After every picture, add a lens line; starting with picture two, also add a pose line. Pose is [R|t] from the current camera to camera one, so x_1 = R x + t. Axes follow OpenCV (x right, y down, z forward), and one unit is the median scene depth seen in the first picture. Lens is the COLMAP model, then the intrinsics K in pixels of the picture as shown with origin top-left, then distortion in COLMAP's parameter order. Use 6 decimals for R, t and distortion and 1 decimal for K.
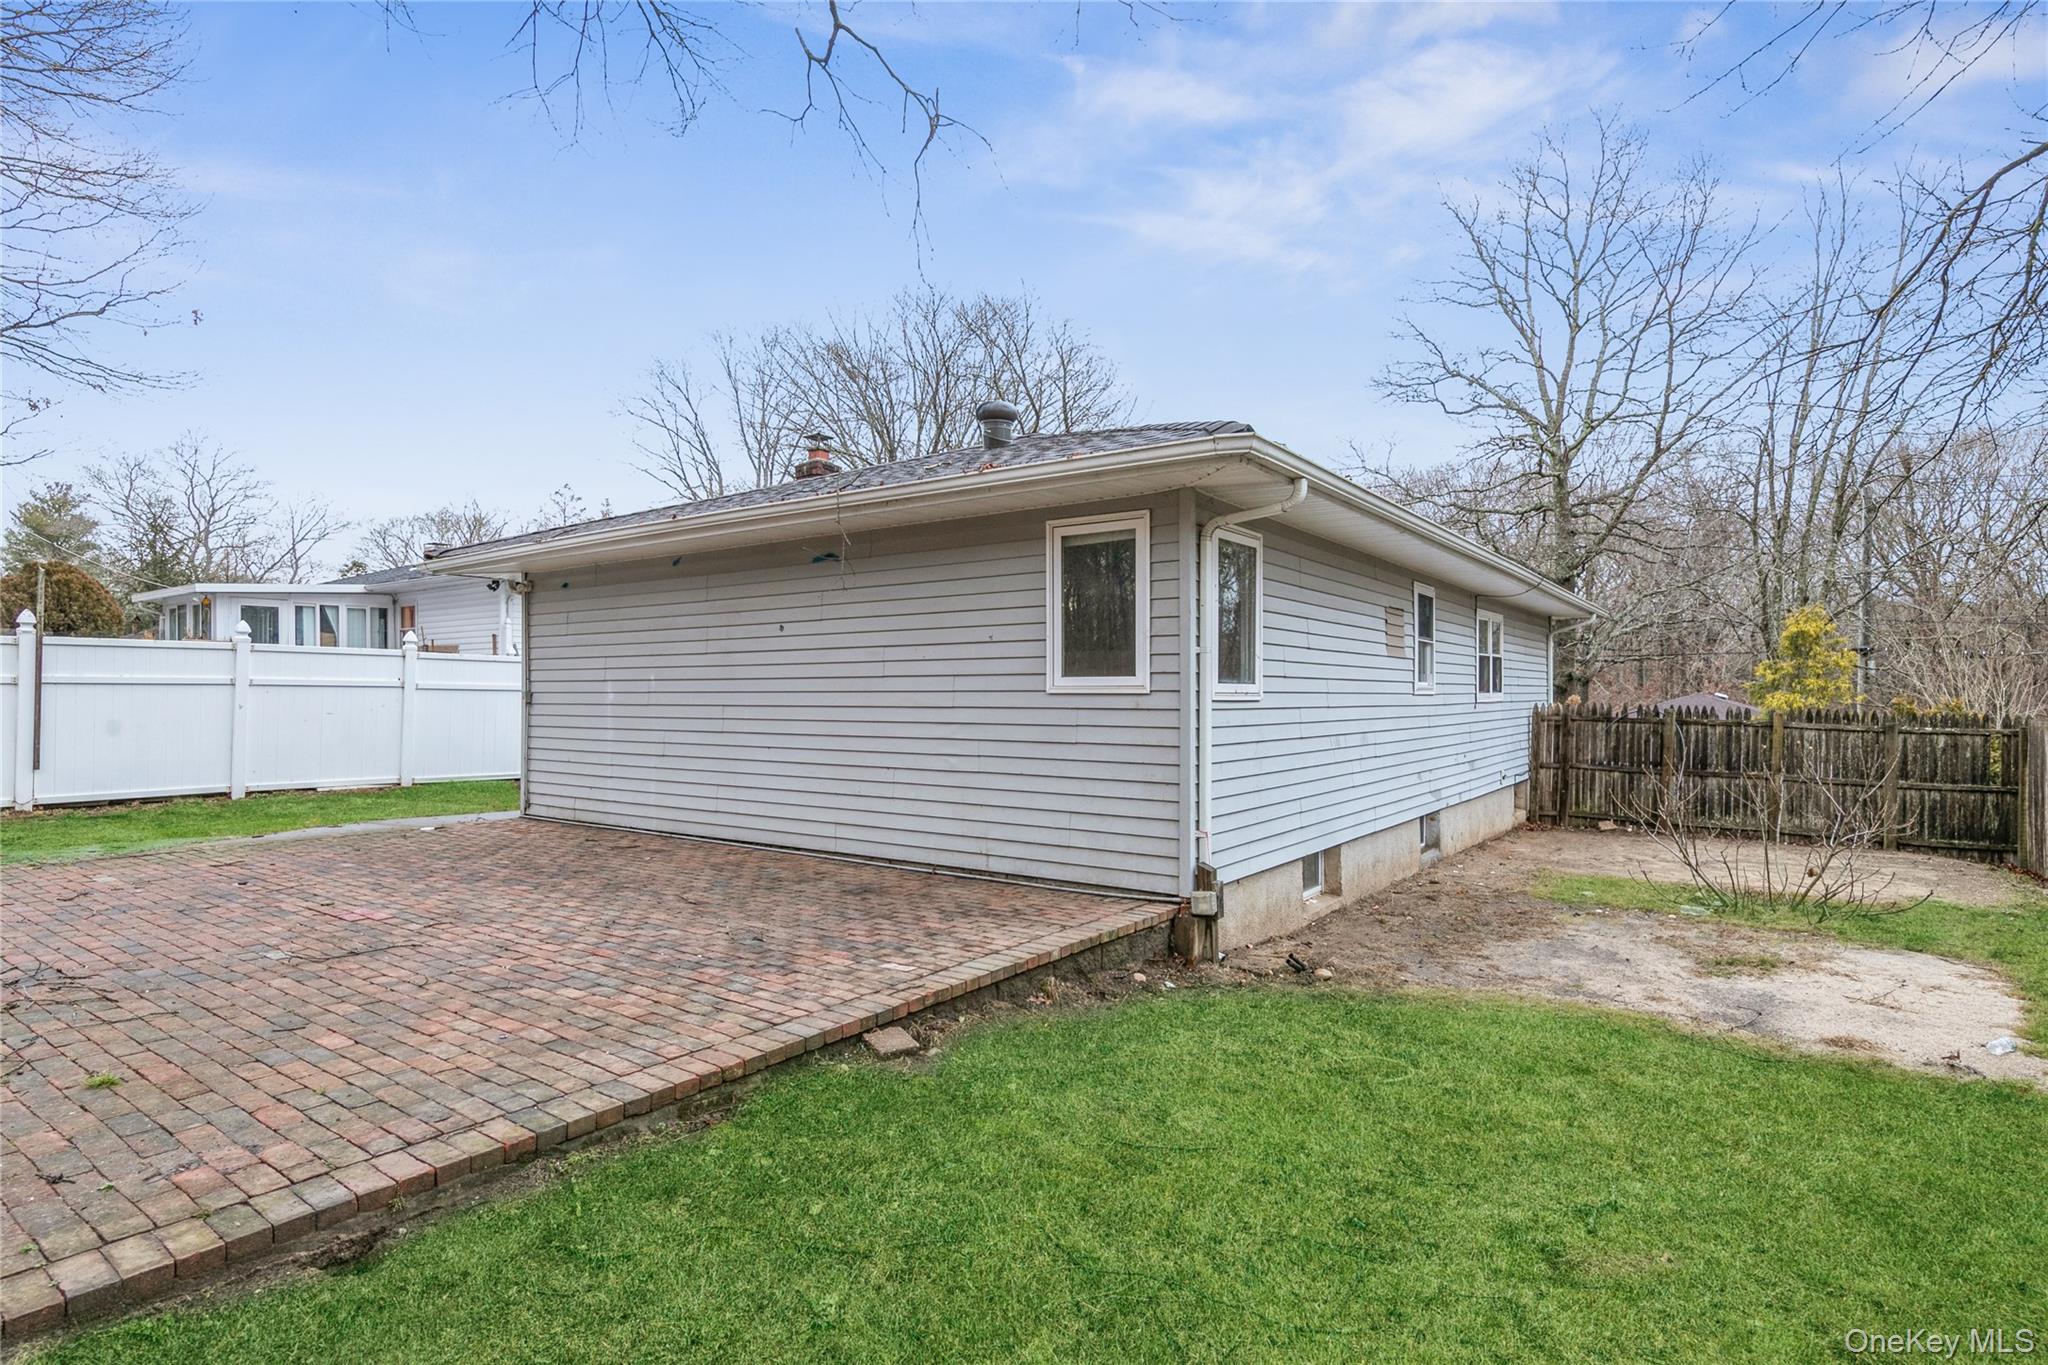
lens RADIAL K [[1042.2, 0, 1029.4], [0, 1042.2, 678.0], [0, 0, 1]] dist [-0.001709, -0.000457]
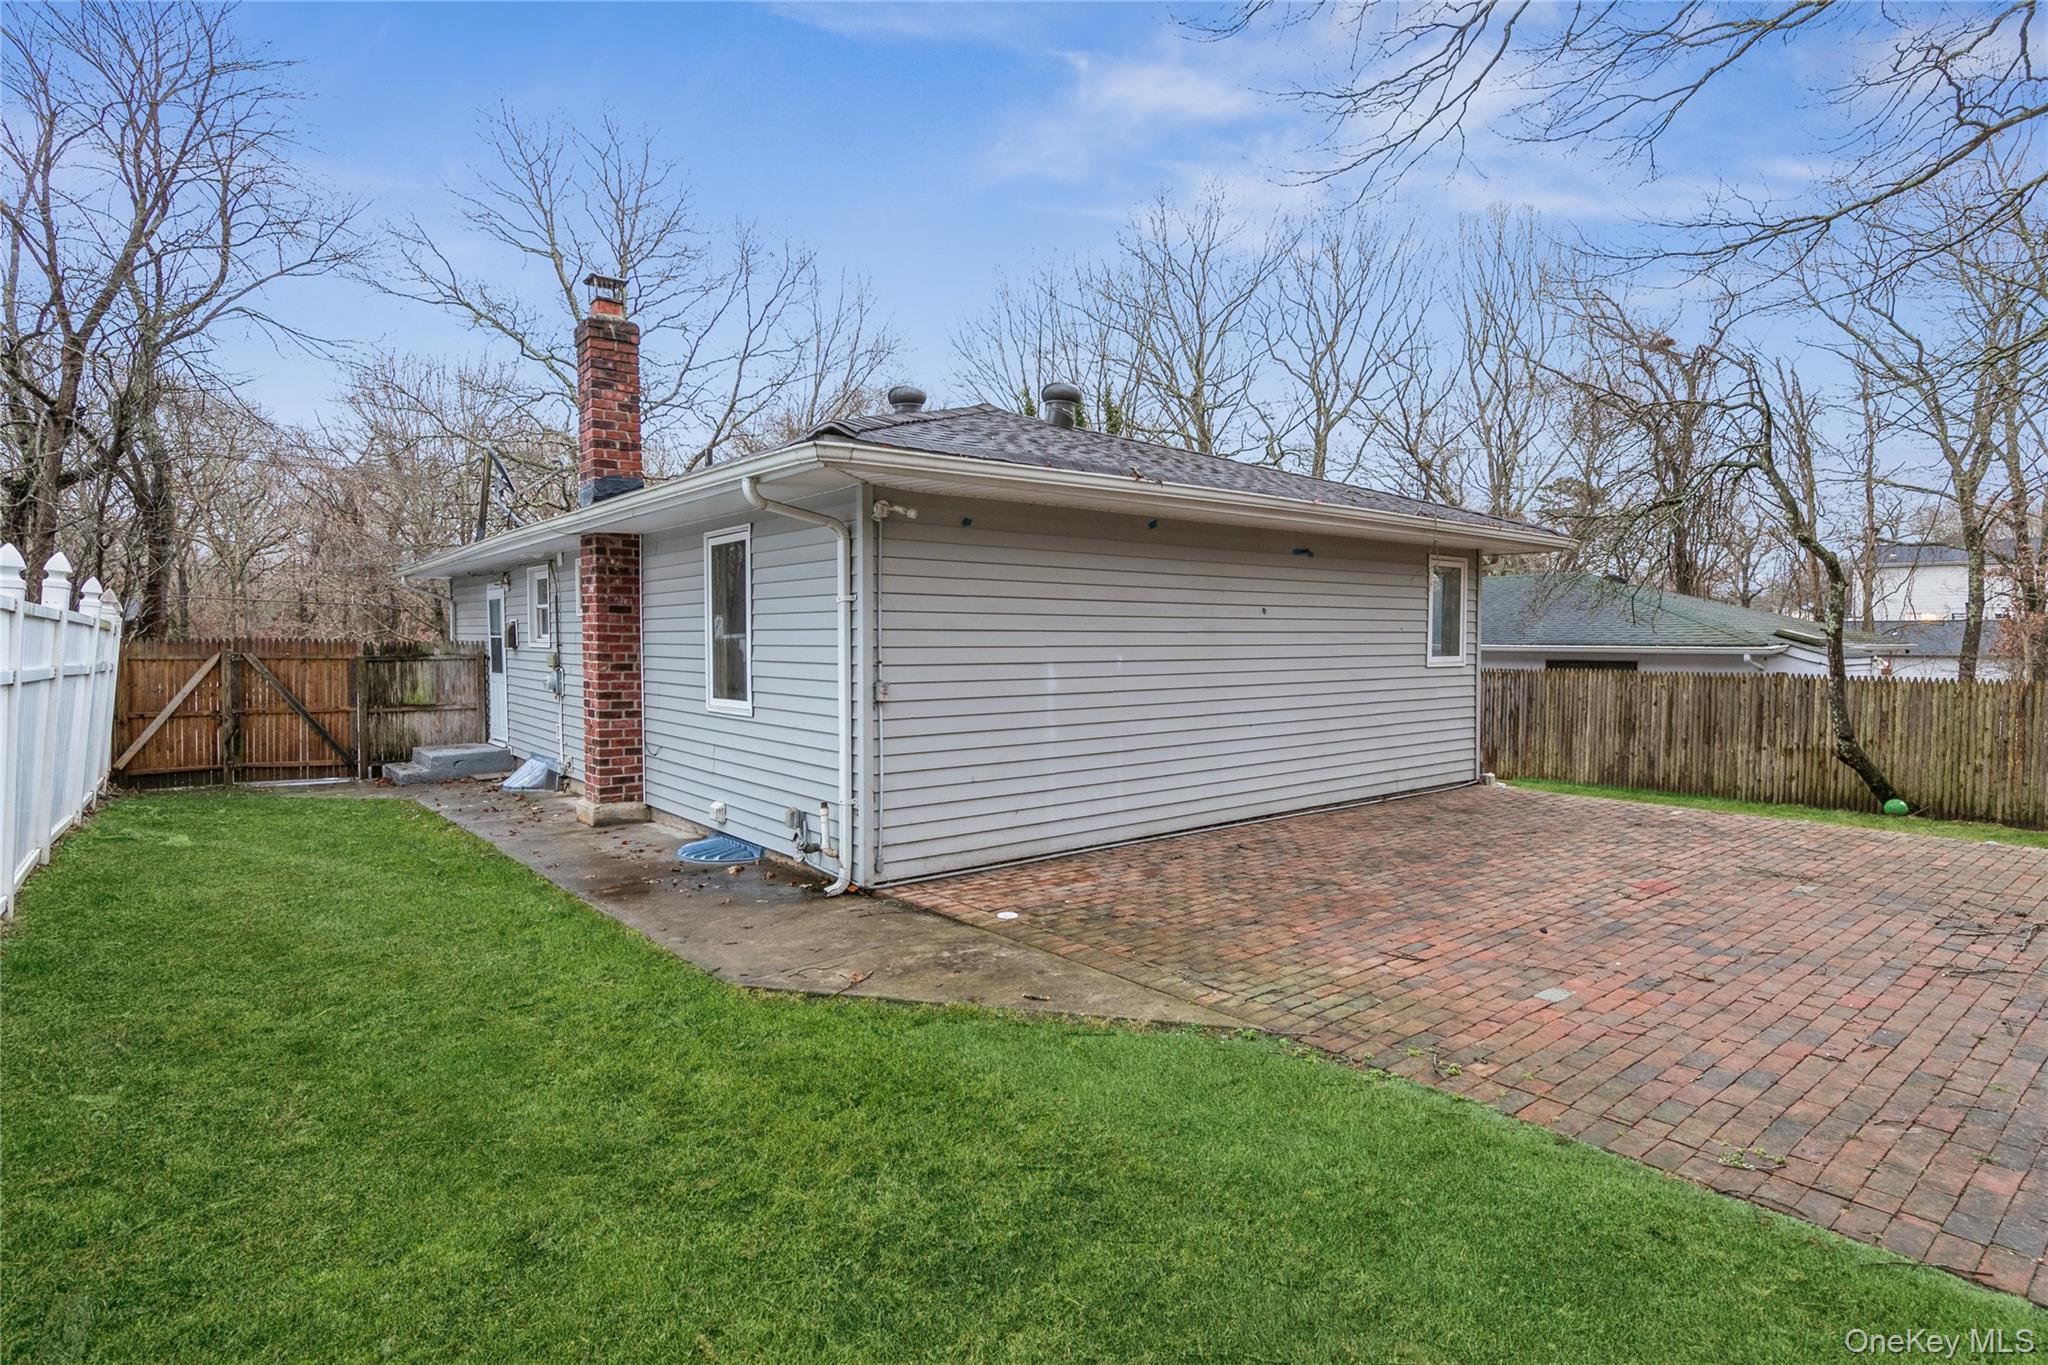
lens RADIAL K [[1042.2, 0, 1029.4], [0, 1042.2, 678.0], [0, 0, 1]] dist [-0.001709, -0.000457]
pose [[0.260064, -0.038033, 0.964842, -1.612533], [-0.015568, 0.998929, 0.043573, -0.027212], [-0.965466, -0.026352, 0.259193, 1.165851]]
